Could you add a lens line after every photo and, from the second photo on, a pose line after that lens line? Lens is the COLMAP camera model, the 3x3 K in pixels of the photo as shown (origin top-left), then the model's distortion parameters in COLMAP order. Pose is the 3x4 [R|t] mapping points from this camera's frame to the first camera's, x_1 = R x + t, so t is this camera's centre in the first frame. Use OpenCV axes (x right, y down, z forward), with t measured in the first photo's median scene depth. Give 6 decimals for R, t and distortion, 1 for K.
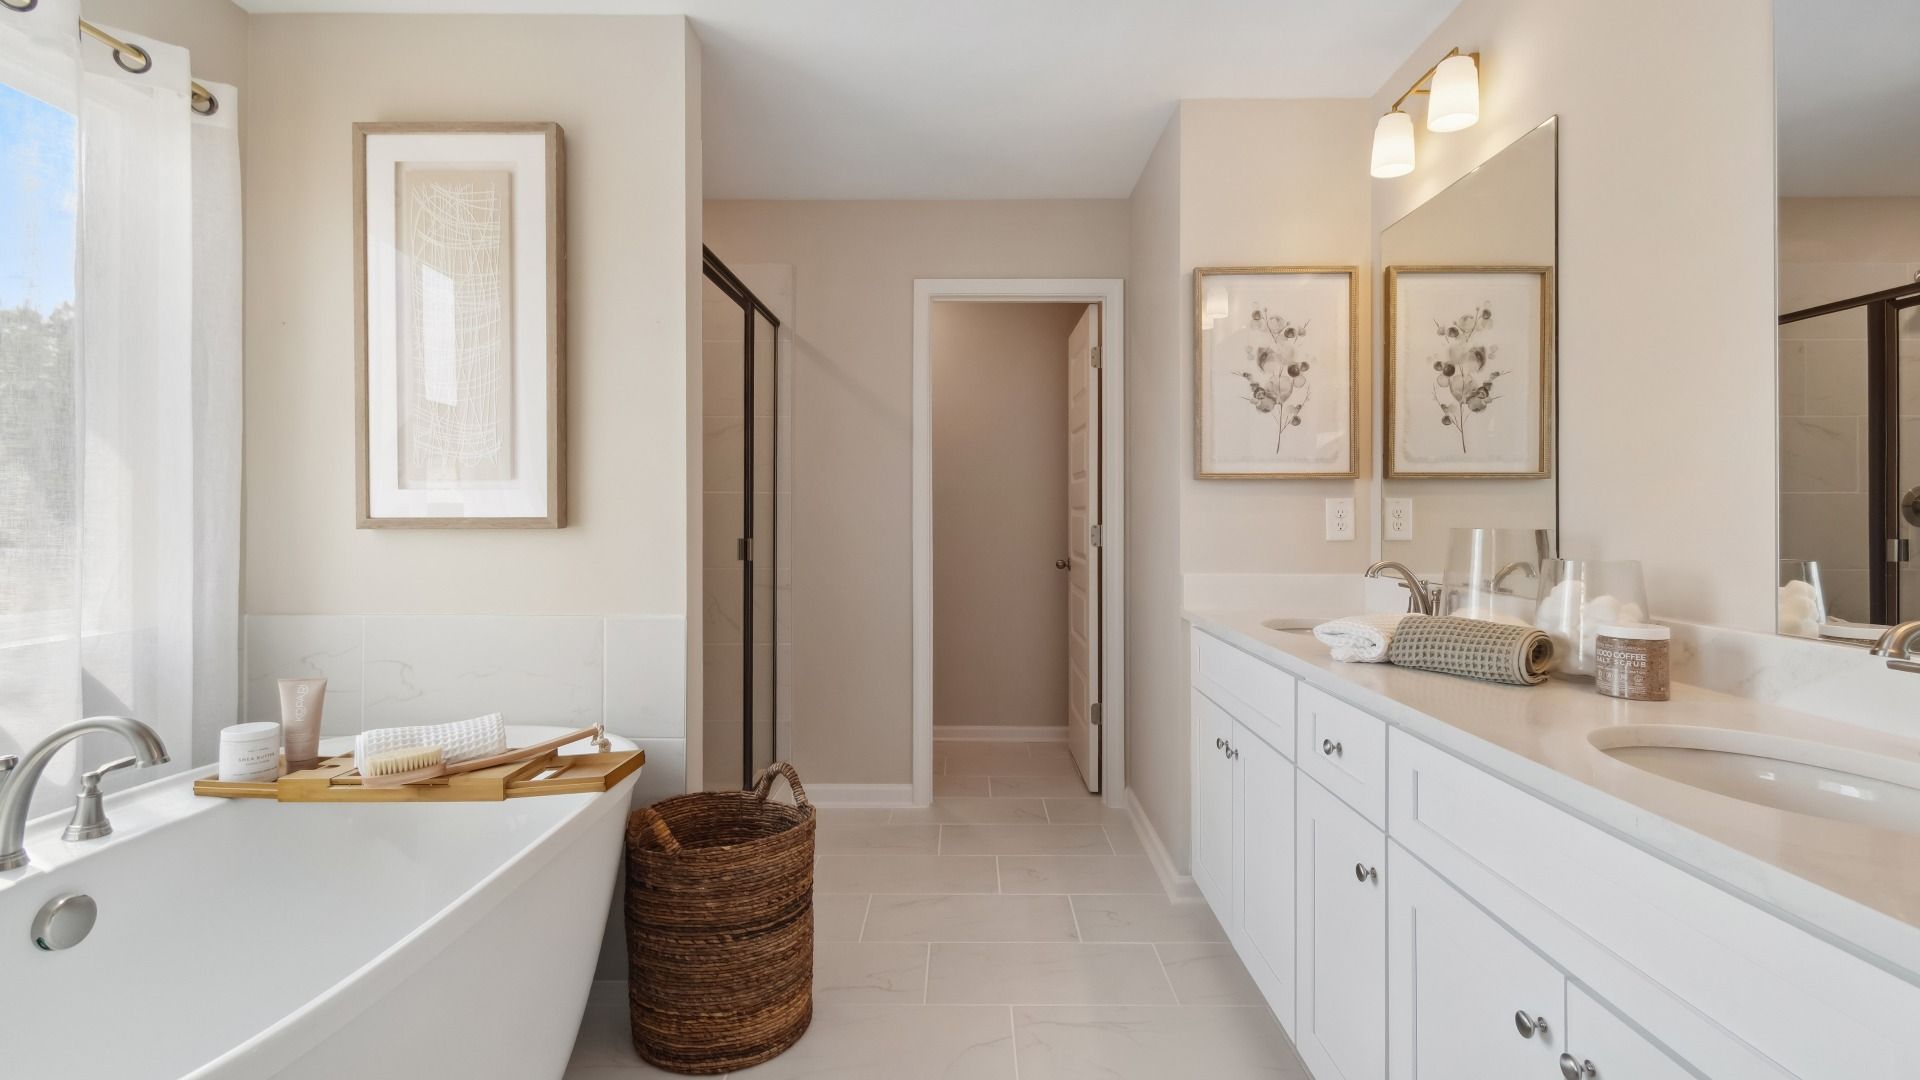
lens RADIAL K [[869.1, 0, 960.7], [0, 869.1, 511.9], [0, 0, 1]] dist [-0.000208, 0.000035]
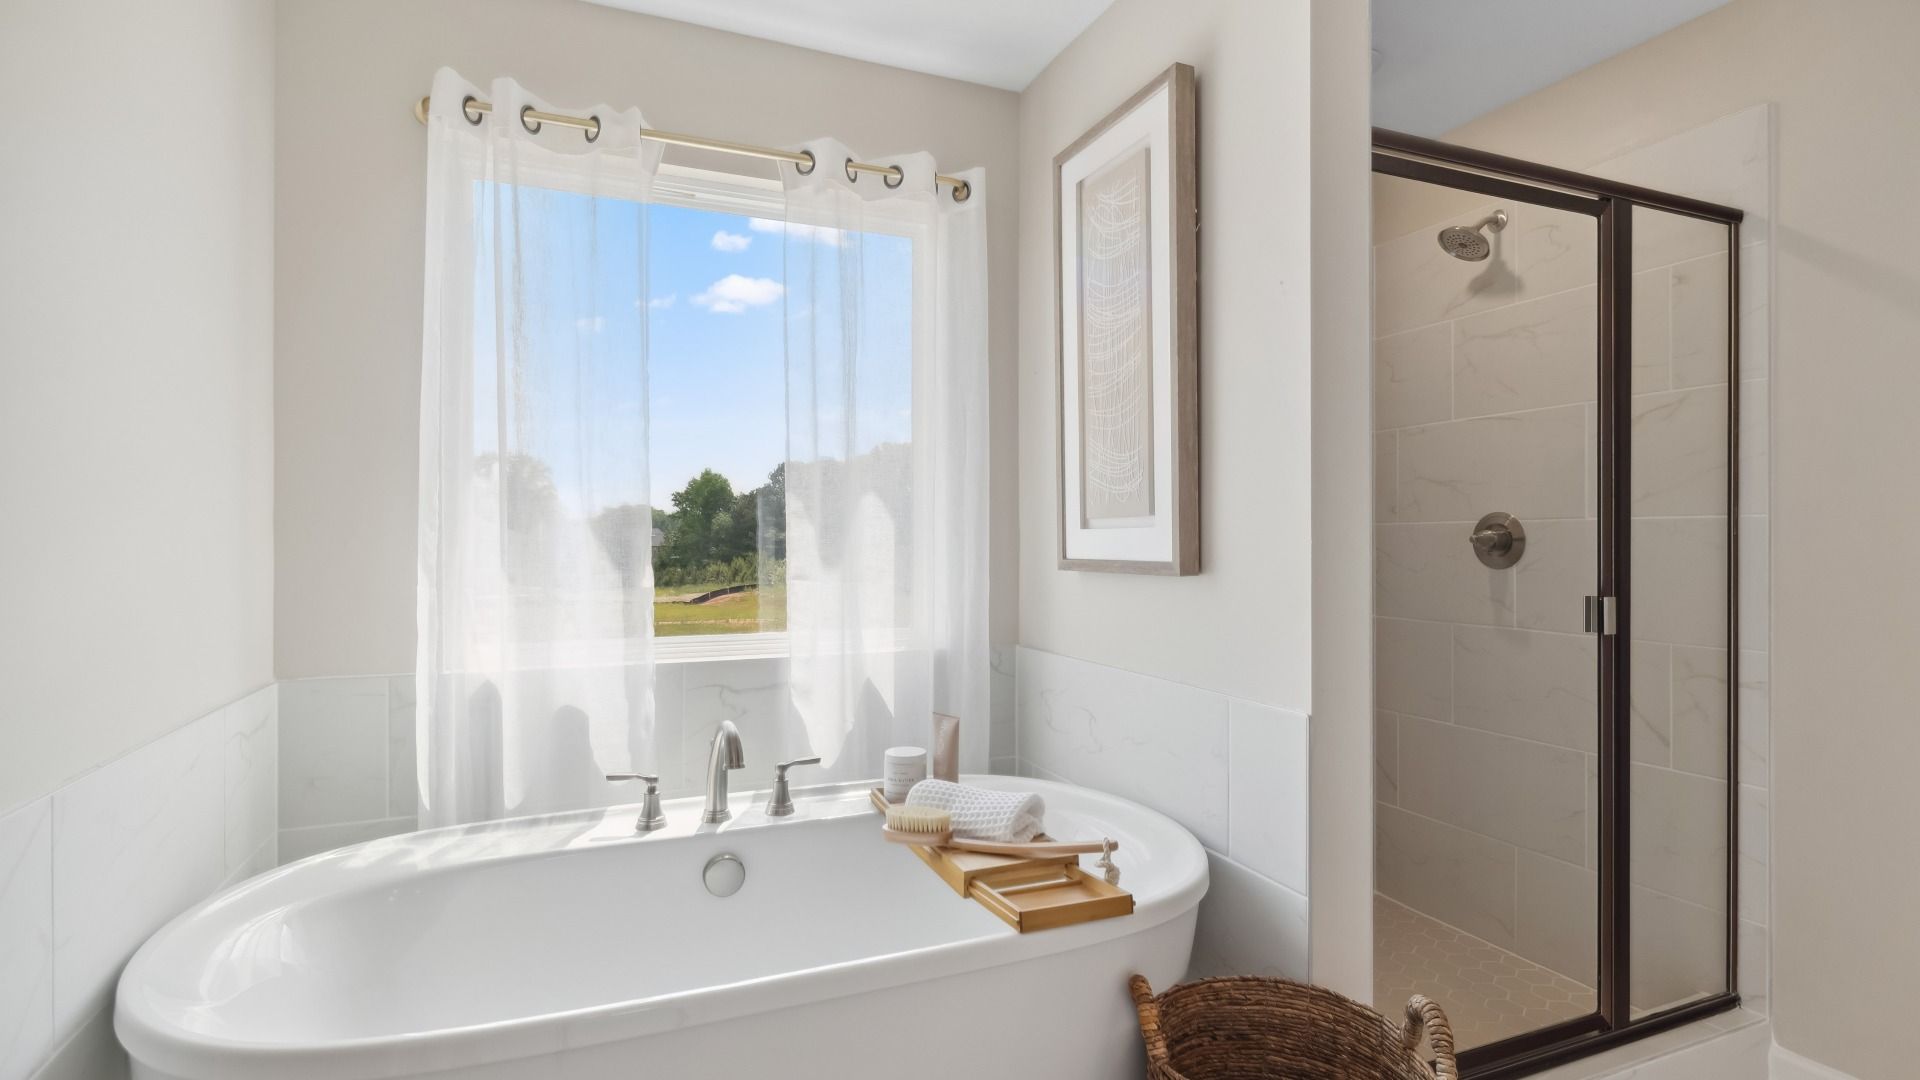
lens RADIAL K [[947.0, 0, 960.0], [0, 947.0, 540.0], [0, 0, 1]] dist [0.000401, 0.000165]
pose [[0.403177, -0.002469, -0.915119, 0.242719], [0.002804, 0.999995, -0.001463, -0.013198], [0.915118, -0.001976, 0.403182, 0.470126]]
